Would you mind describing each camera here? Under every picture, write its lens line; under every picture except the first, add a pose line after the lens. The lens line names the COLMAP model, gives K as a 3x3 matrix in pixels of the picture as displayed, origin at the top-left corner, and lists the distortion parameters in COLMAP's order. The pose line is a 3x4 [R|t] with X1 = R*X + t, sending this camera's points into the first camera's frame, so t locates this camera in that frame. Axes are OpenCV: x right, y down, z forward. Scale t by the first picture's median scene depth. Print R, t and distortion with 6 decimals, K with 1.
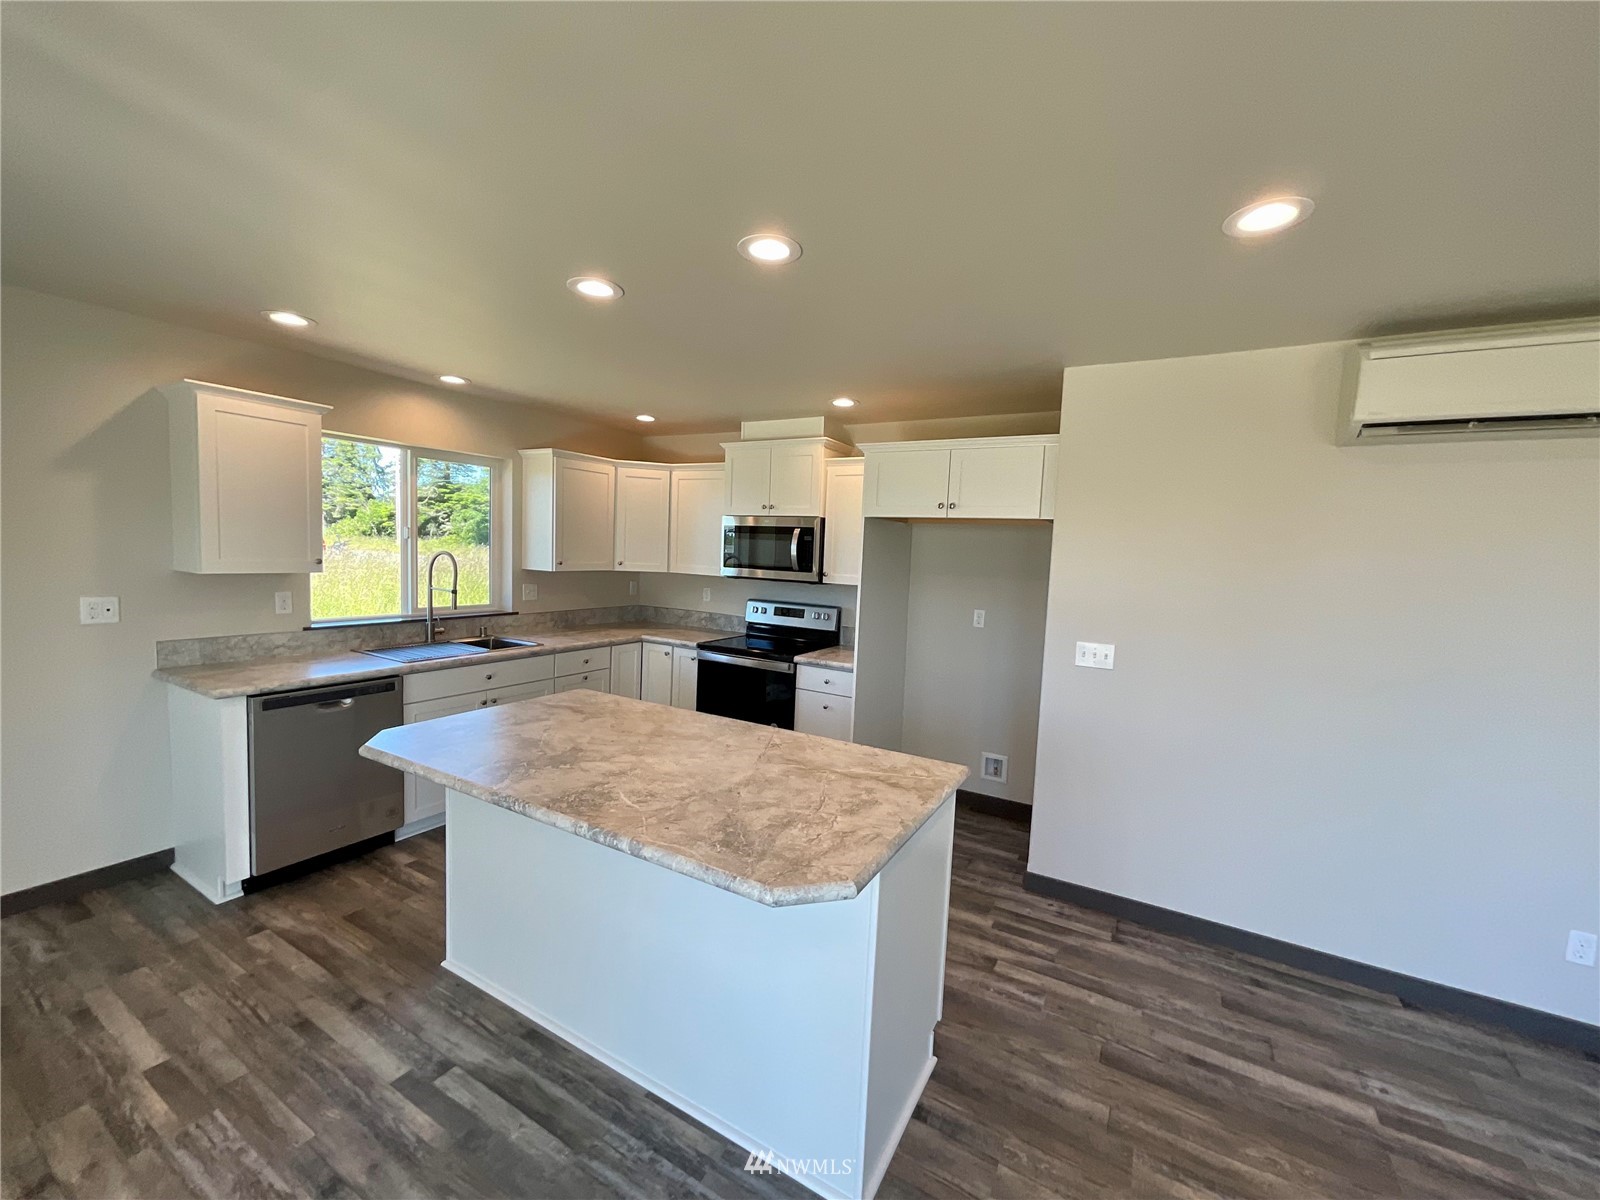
lens RADIAL K [[647.4, 0, 801.5], [0, 647.4, 600.7], [0, 0, 1]] dist [0.001209, 0.000124]
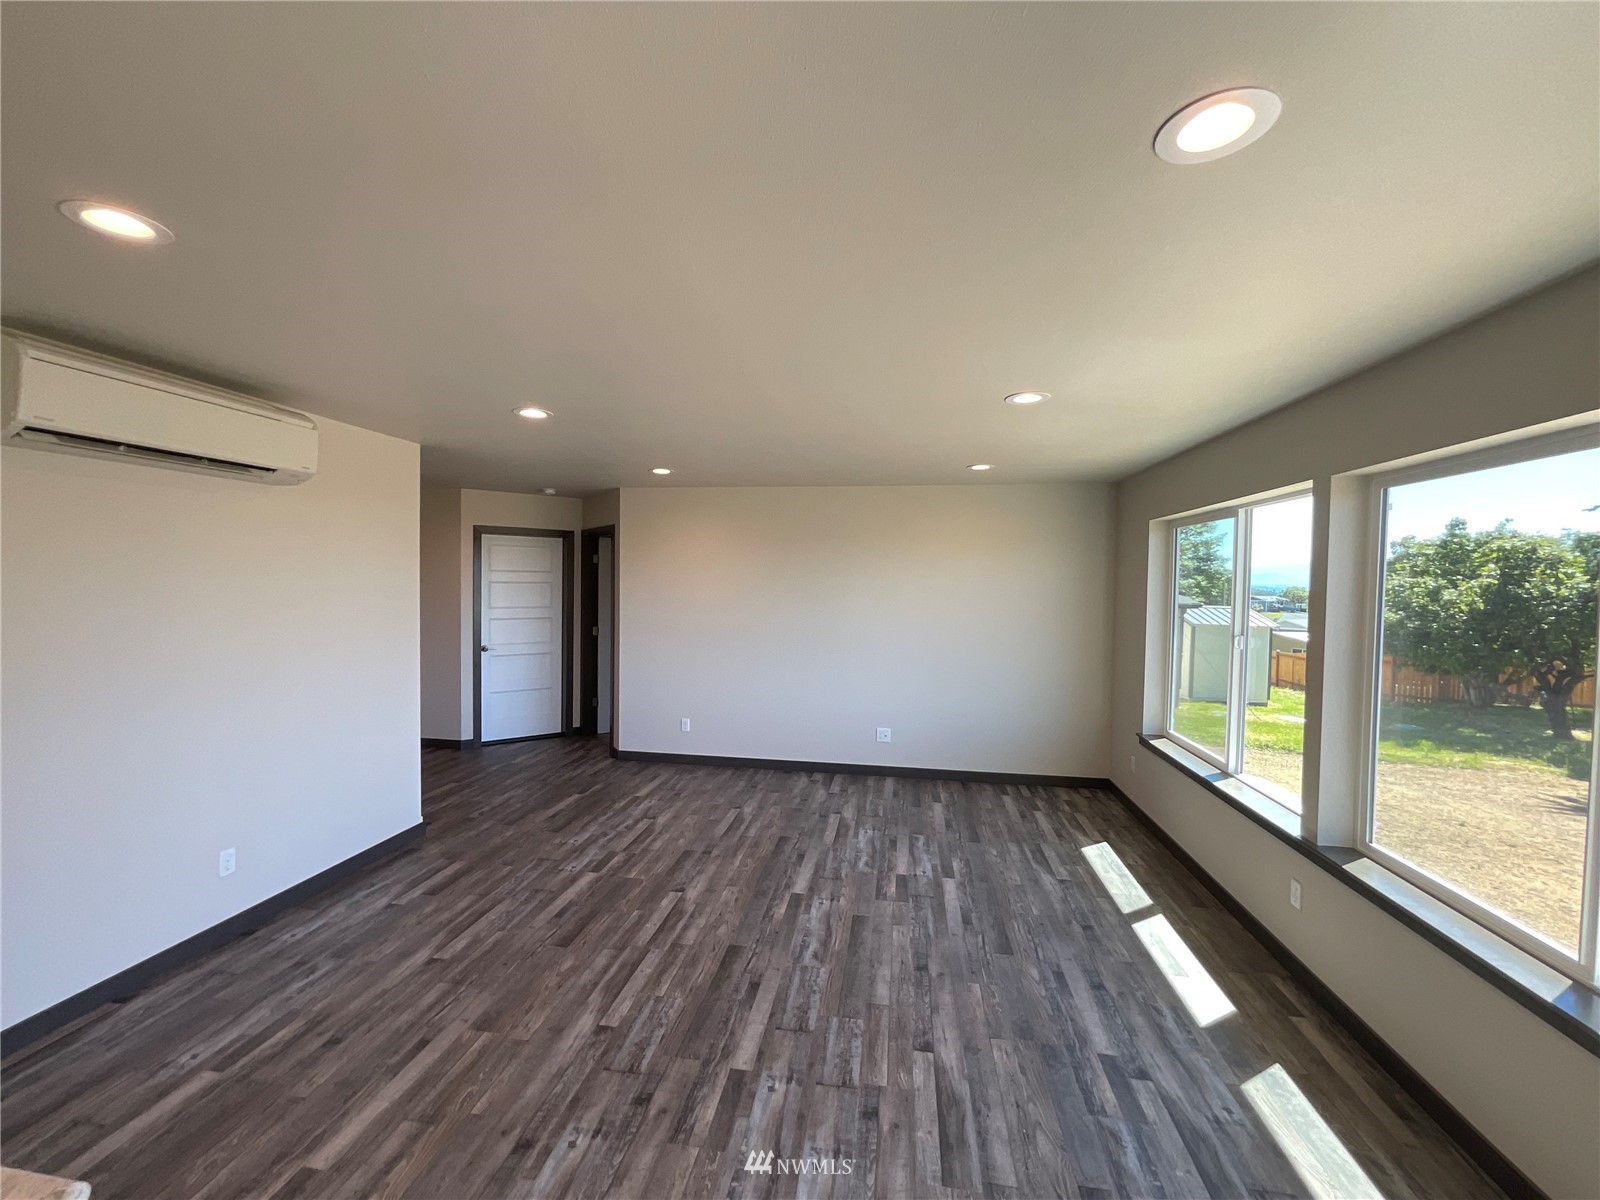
lens RADIAL K [[643.1, 0, 802.1], [0, 643.1, 600.6], [0, 0, 1]] dist [-0.000248, -0.000065]
pose [[-0.356301, -0.076967, 0.931196, -0.284988], [0.045145, 0.994020, 0.099433, -0.051920], [-0.933280, 0.077467, -0.350695, 0.236737]]
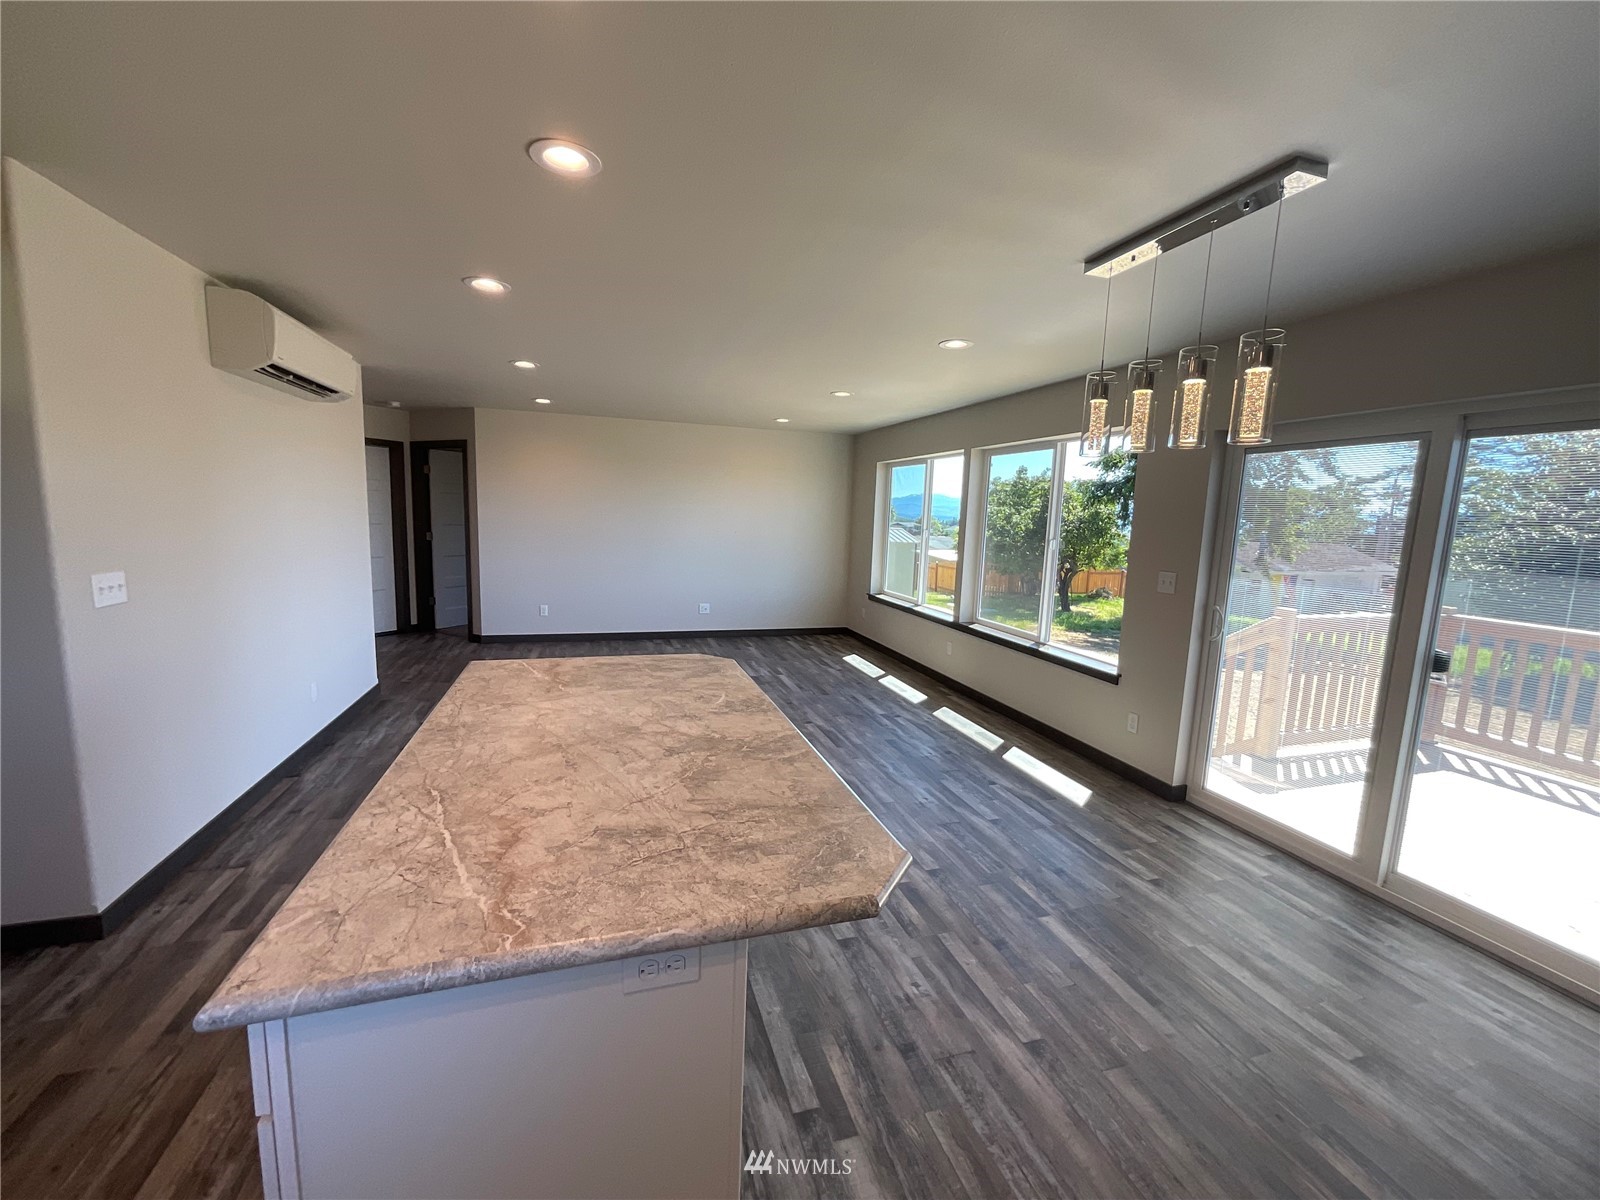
lens RADIAL K [[643.1, 0, 802.1], [0, 643.1, 600.6], [0, 0, 1]] dist [-0.000248, -0.000065]
pose [[-0.736743, -0.160559, 0.656834, -0.634092], [-0.012762, 0.974528, 0.223902, -0.081716], [-0.676052, 0.156576, -0.720026, 0.958980]]
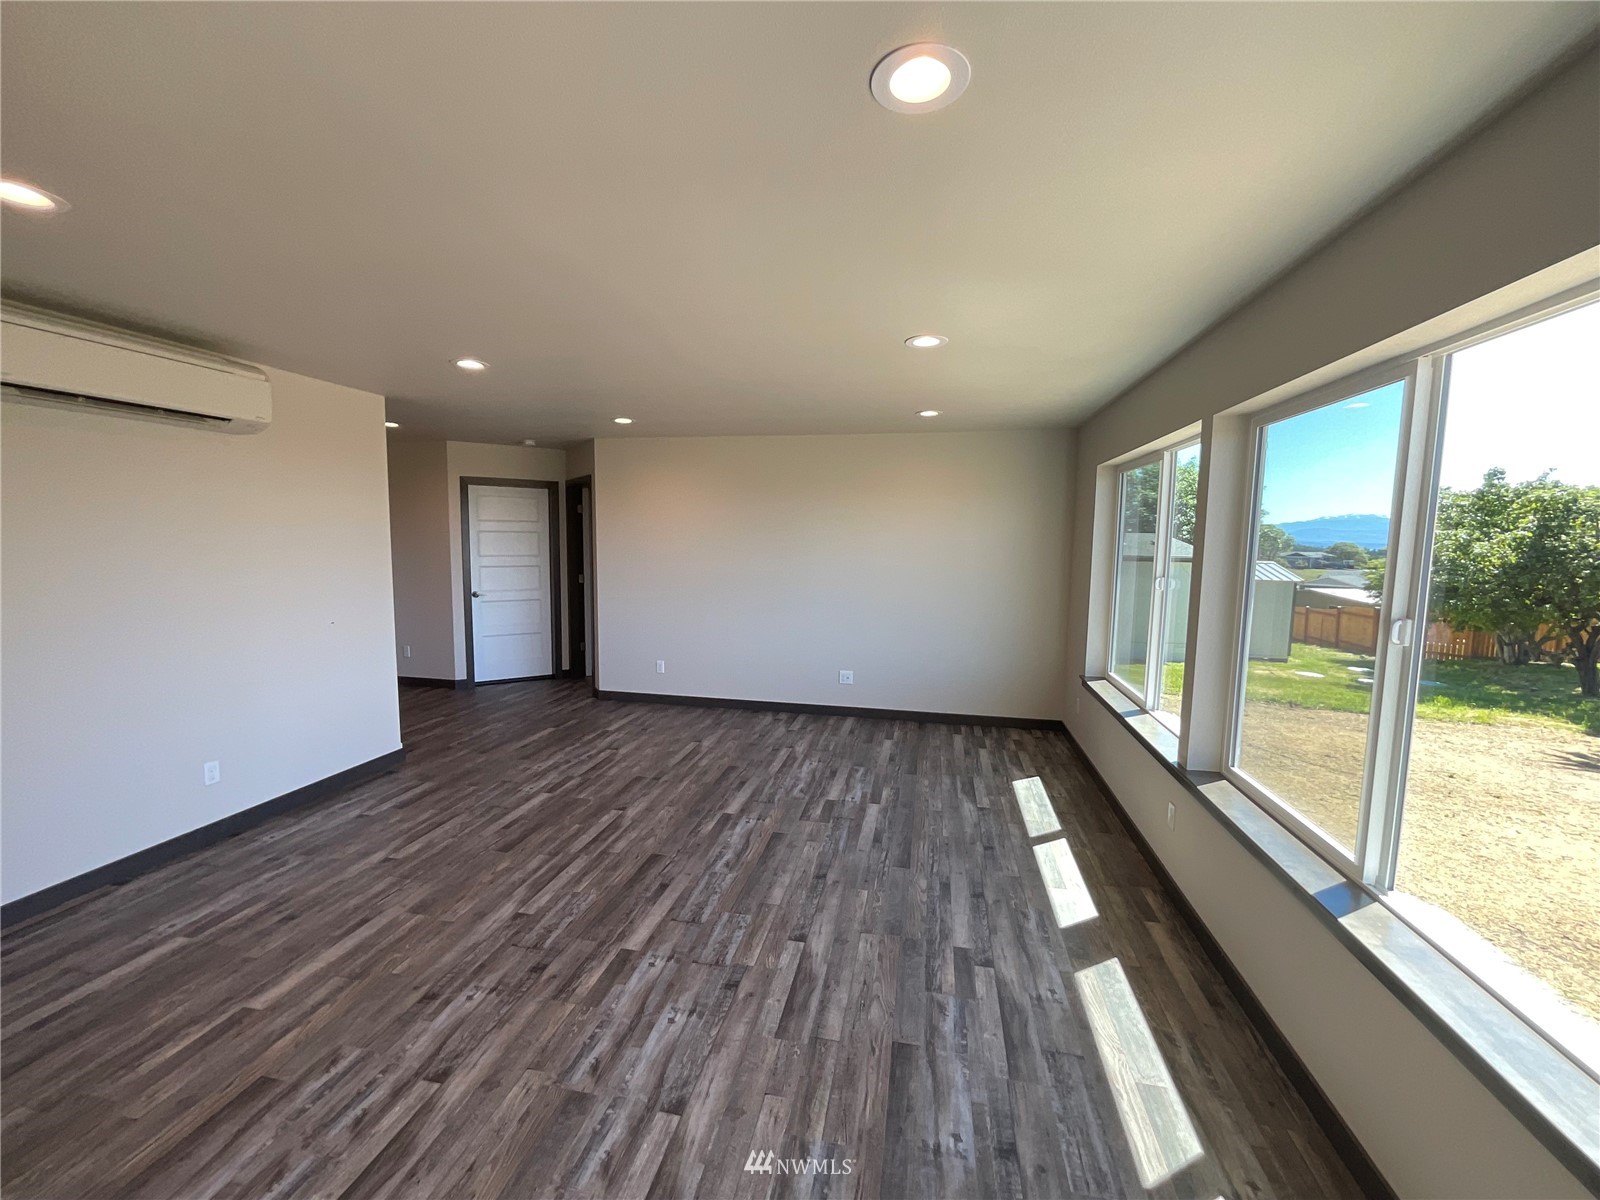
lens RADIAL K [[643.1, 0, 802.1], [0, 643.1, 600.6], [0, 0, 1]] dist [-0.000248, -0.000065]
pose [[-0.313904, -0.141680, 0.938824, -0.405445], [0.048990, 0.985070, 0.165039, -0.023967], [-0.948190, 0.097799, -0.302277, 0.086274]]
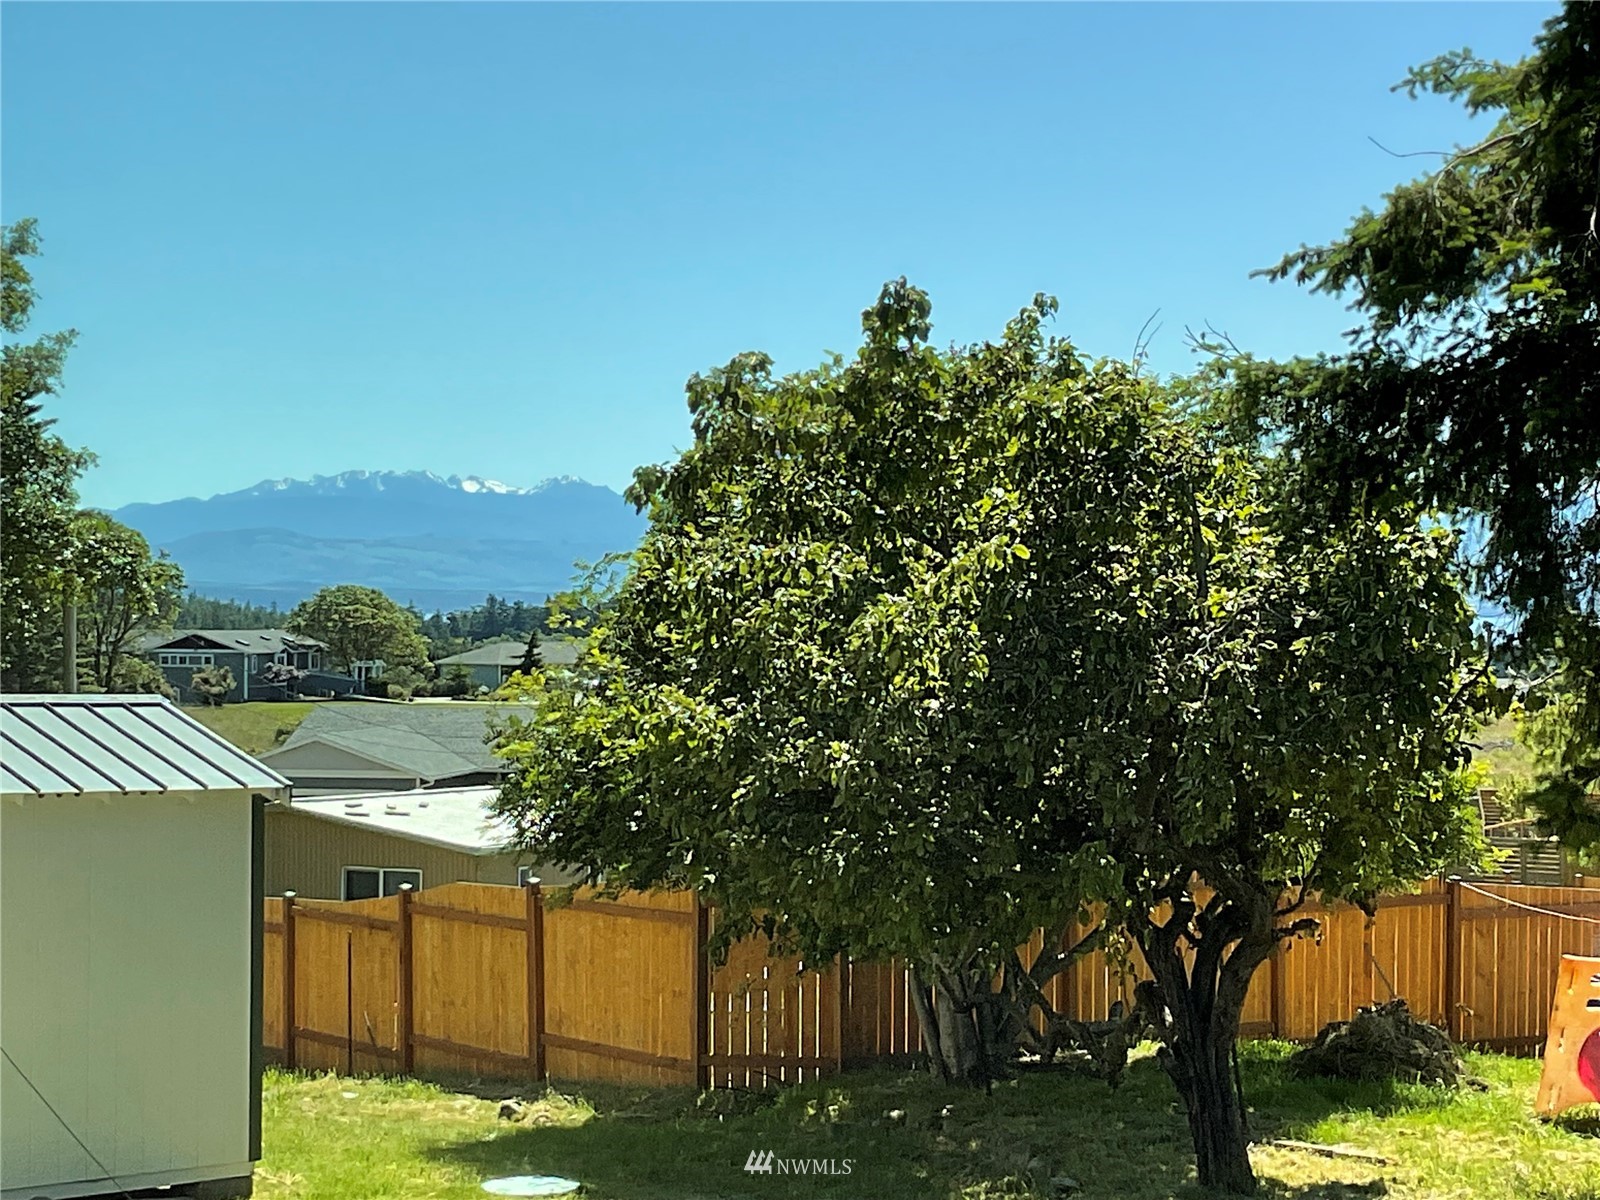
lens RADIAL K [[3452.8, 0, 800.0], [0, 3452.8, 600.0], [0, 0, 1]] dist [-0.007417, -0.044682]
pose [[-0.911670, -0.047844, 0.408128, 0.264853], [-0.010909, 0.995667, 0.092352, 0.040799], [-0.410778, 0.079742, -0.908242, -0.664512]]
